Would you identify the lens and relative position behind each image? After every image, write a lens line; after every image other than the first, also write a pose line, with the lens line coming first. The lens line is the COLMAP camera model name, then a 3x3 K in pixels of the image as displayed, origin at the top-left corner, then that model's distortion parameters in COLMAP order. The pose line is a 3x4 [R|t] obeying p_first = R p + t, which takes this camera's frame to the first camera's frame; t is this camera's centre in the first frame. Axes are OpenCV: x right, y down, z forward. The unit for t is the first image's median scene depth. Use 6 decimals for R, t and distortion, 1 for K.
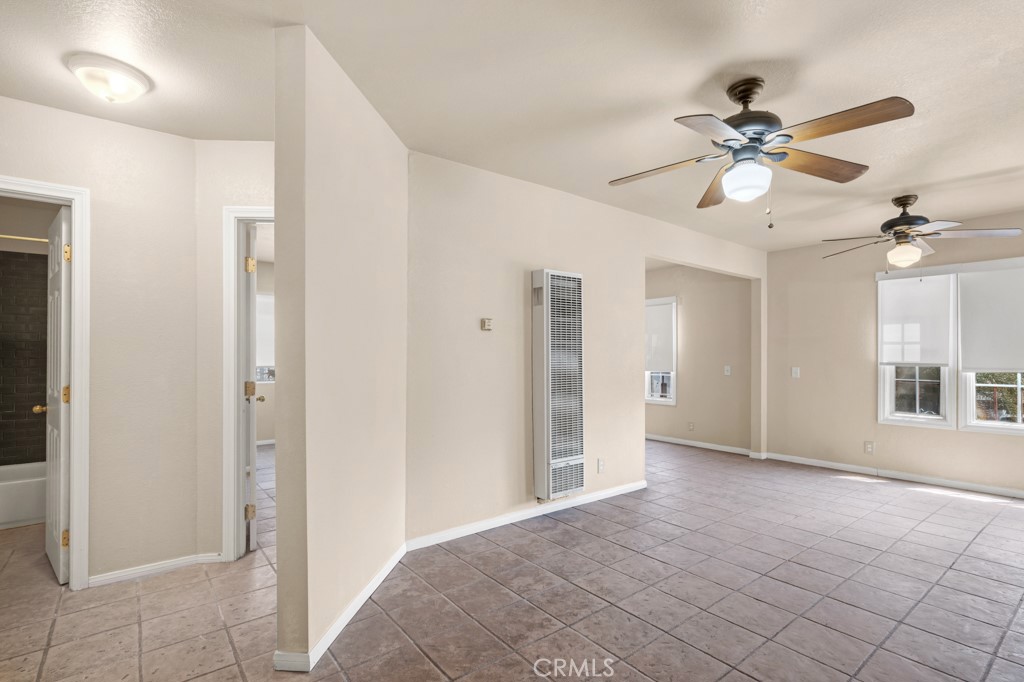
lens RADIAL K [[490.5, 0, 510.3], [0, 490.5, 348.0], [0, 0, 1]] dist [0.001057, 0.000656]
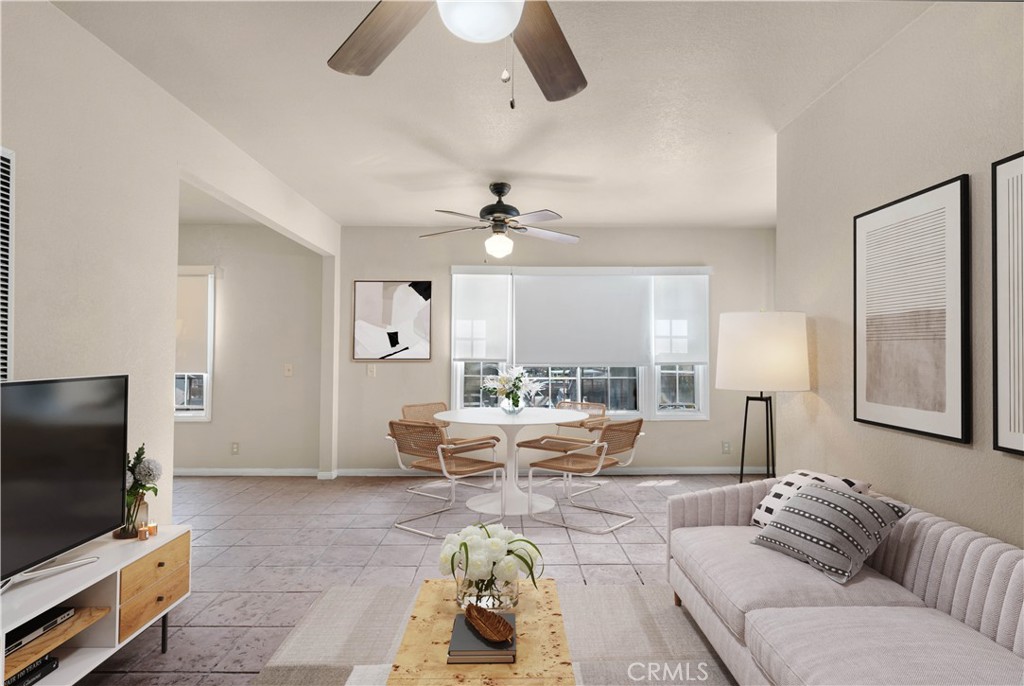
lens RADIAL K [[490.5, 0, 514.7], [0, 490.5, 341.5], [0, 0, 1]] dist [0.001057, 0.000656]
pose [[0.605867, 0.020187, 0.795310, 0.059234], [-0.017575, 0.999774, -0.011989, 0.005935], [-0.795372, -0.006714, 0.606085, 0.337685]]
